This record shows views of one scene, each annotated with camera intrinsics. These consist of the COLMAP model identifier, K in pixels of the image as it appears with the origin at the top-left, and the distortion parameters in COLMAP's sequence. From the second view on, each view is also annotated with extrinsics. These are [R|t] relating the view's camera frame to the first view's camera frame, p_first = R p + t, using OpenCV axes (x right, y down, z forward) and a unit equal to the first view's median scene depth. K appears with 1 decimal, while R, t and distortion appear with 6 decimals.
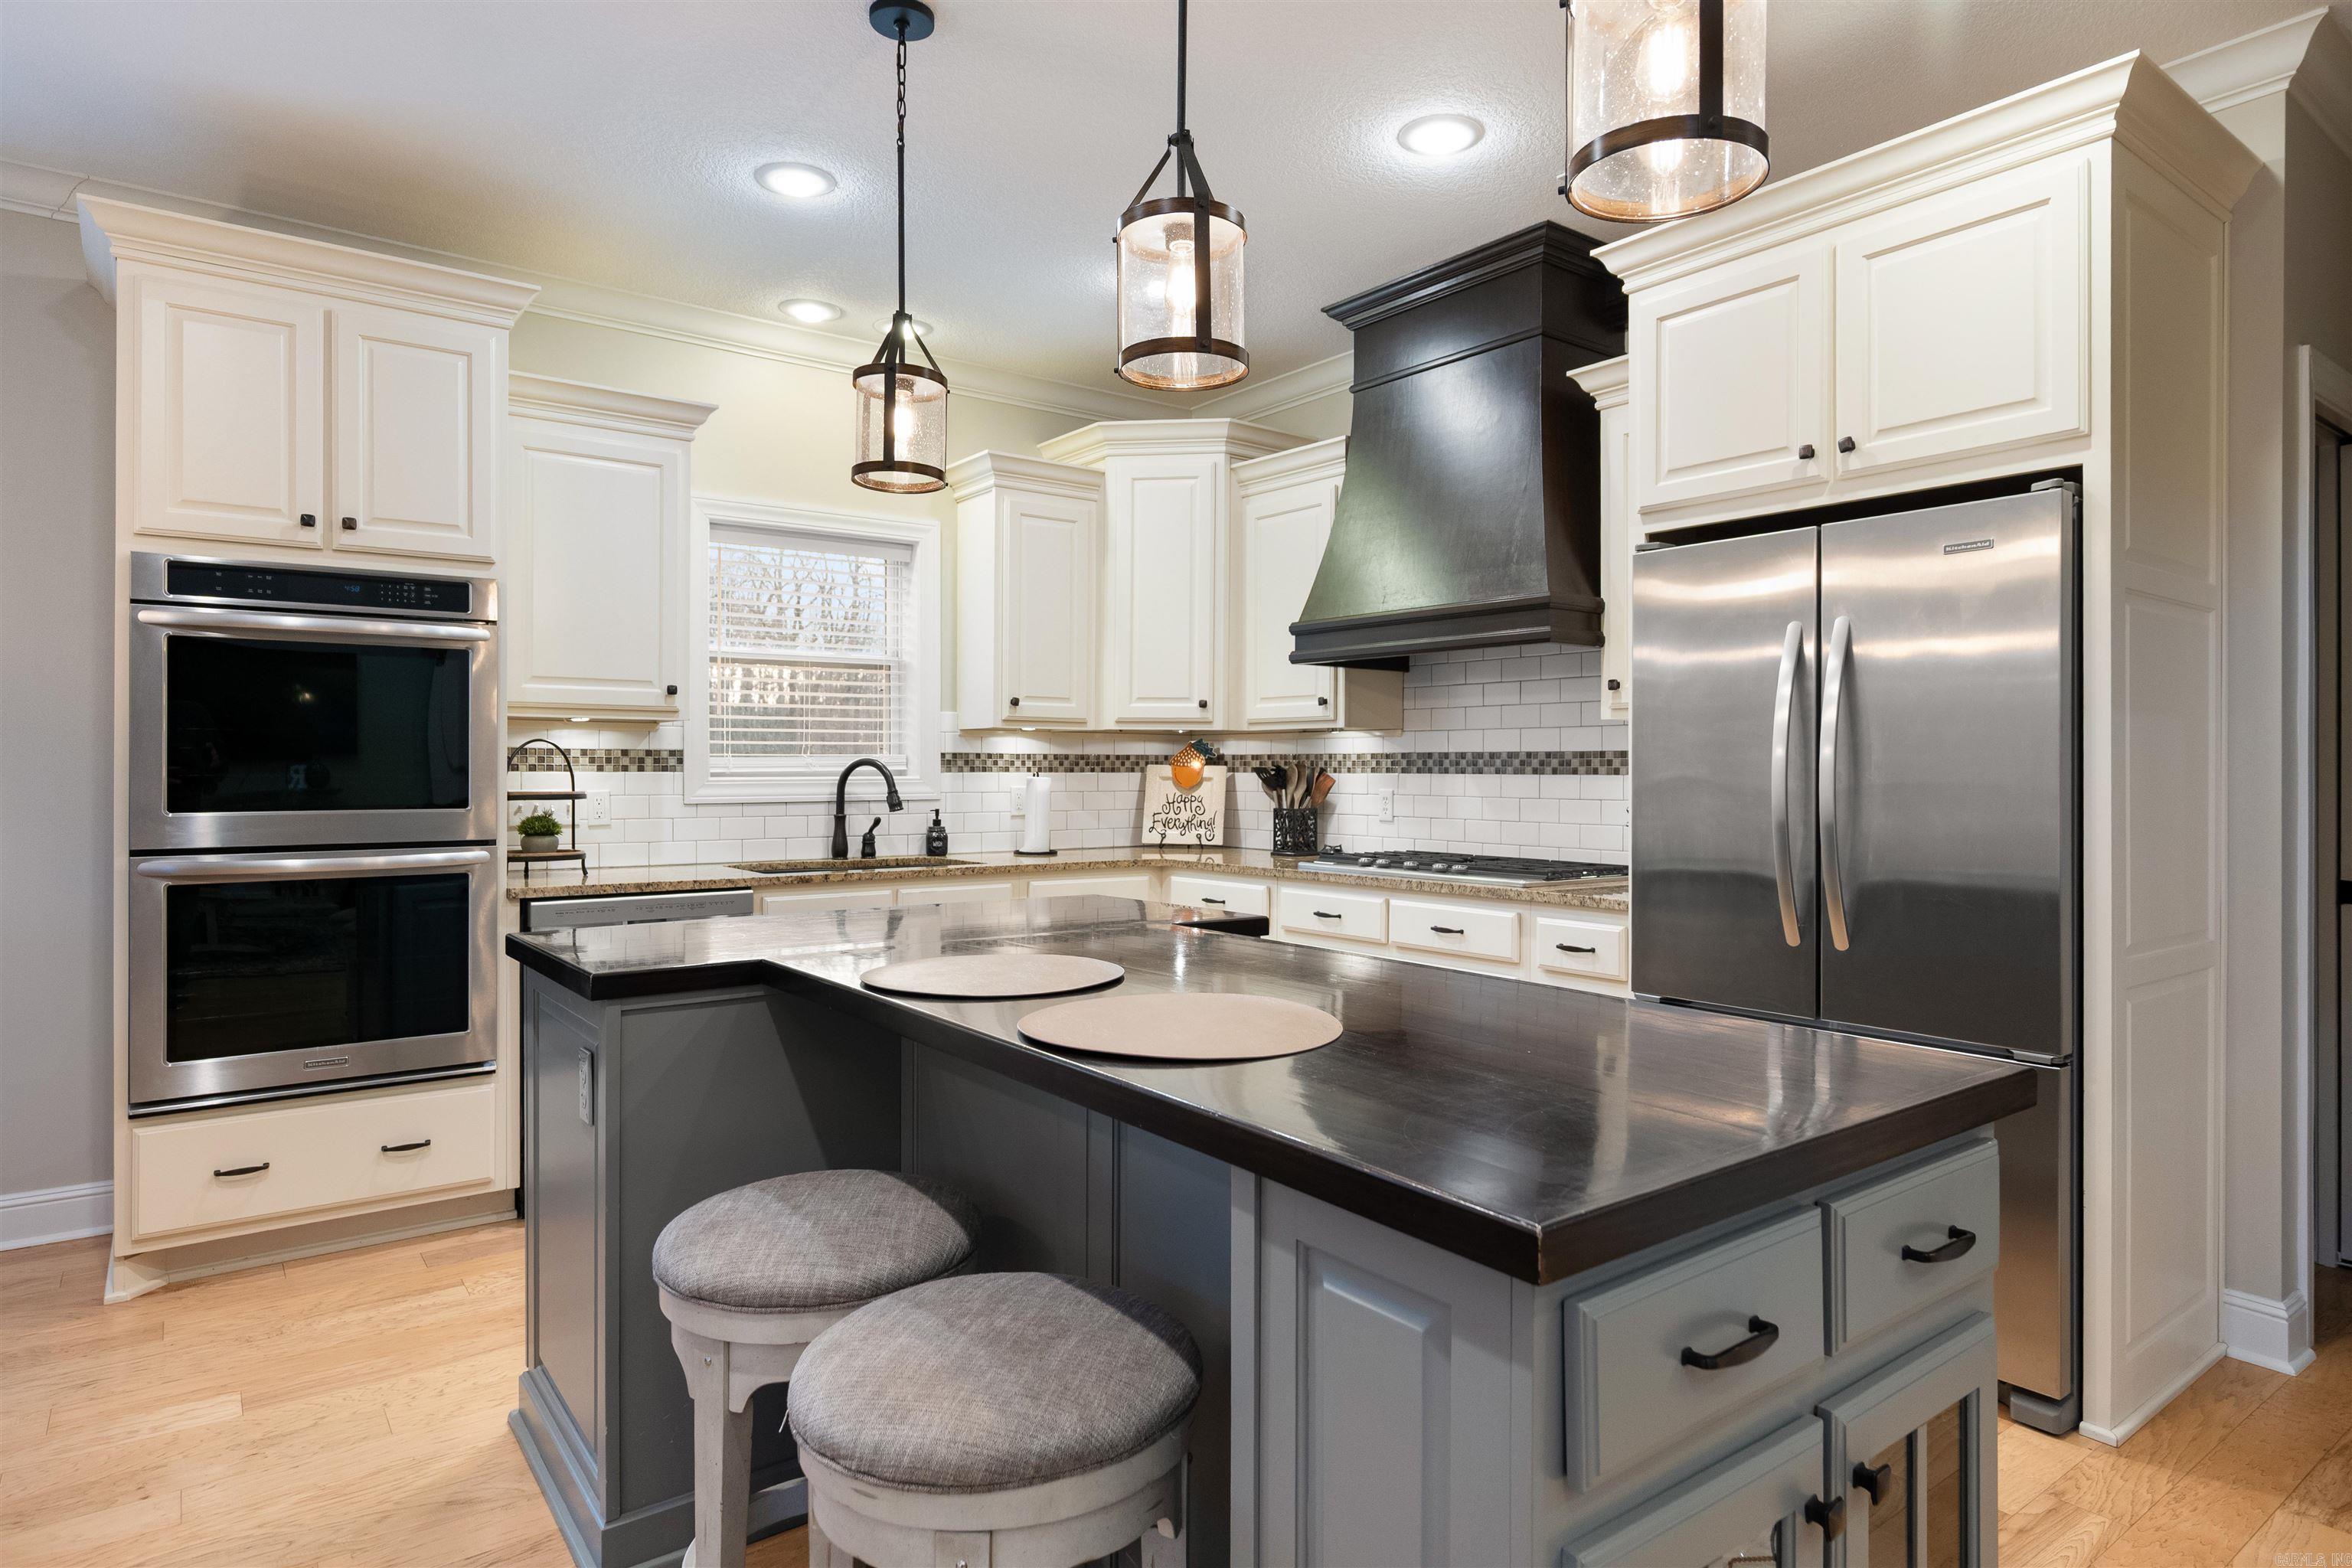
lens RADIAL K [[1333.0, 0, 1177.6], [0, 1333.0, 764.5], [0, 0, 1]] dist [0.000605, -0.000585]
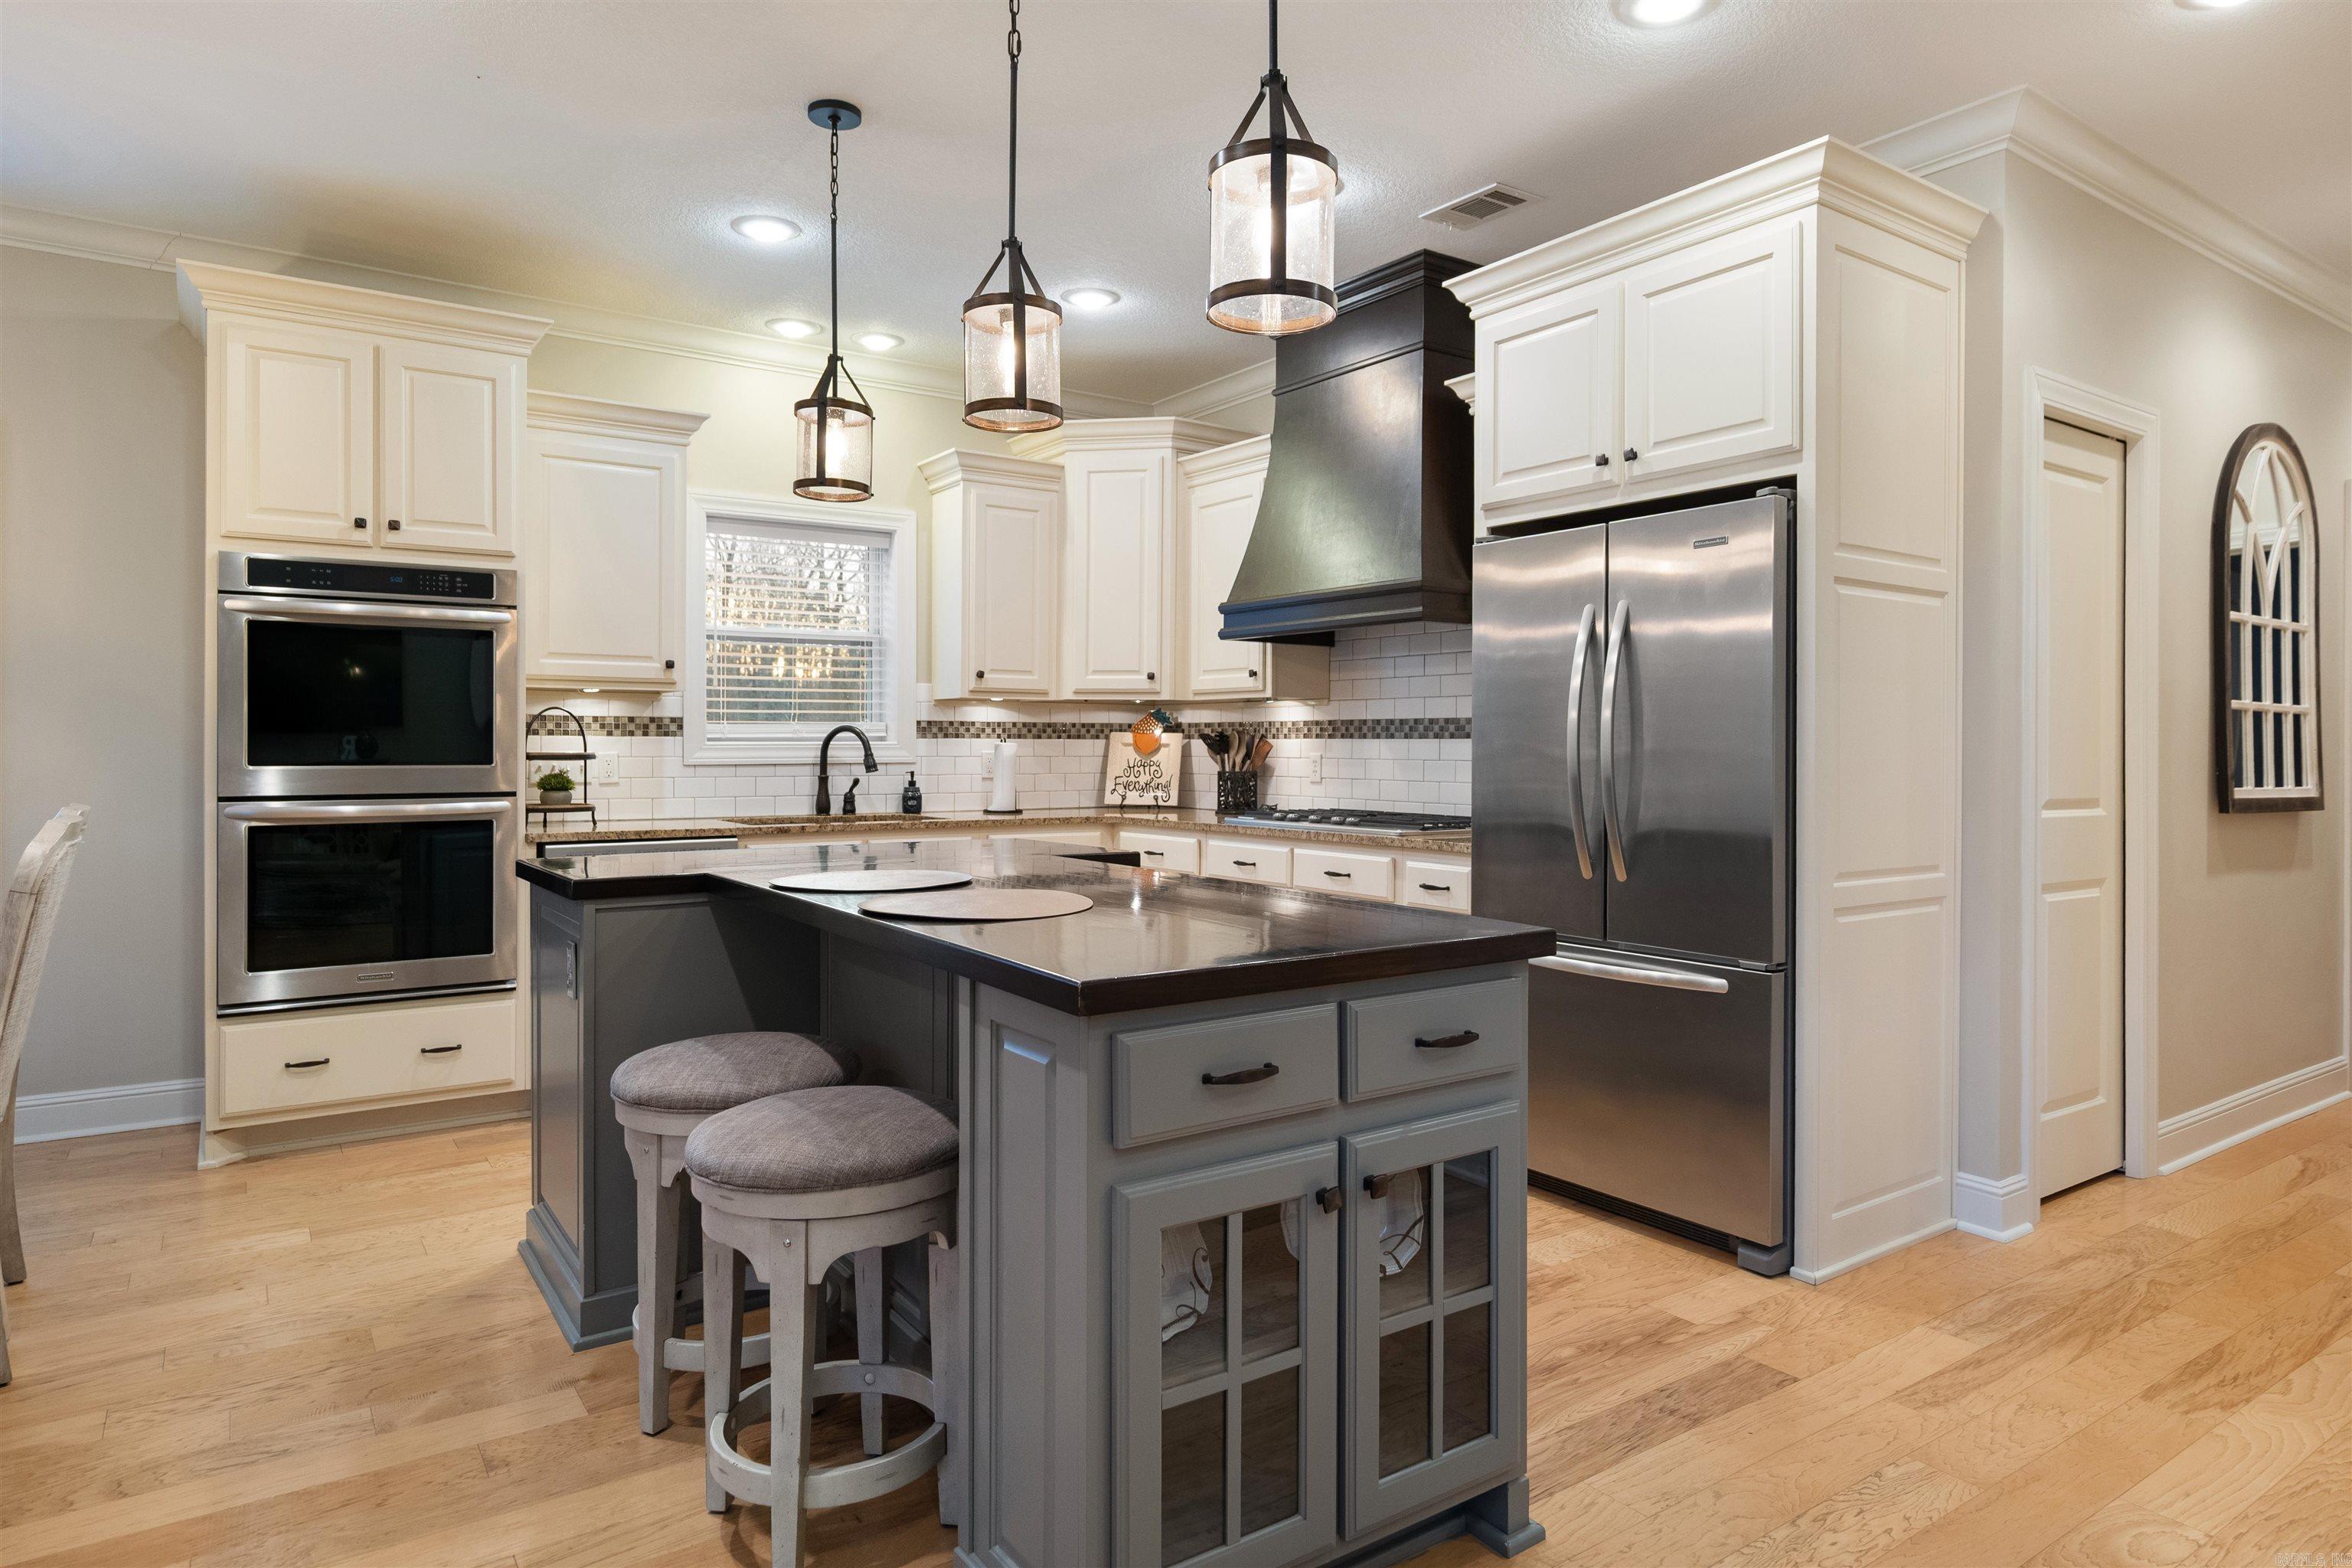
lens RADIAL K [[1372.8, 0, 1174.3], [0, 1372.8, 743.1], [0, 0, 1]] dist [-0.000485, 0.000323]
pose [[0.999175, 0.000317, -0.040622, 0.123959], [-0.000245, 0.999998, 0.001784, 0.011622], [0.040623, -0.001772, 0.999173, -0.195562]]
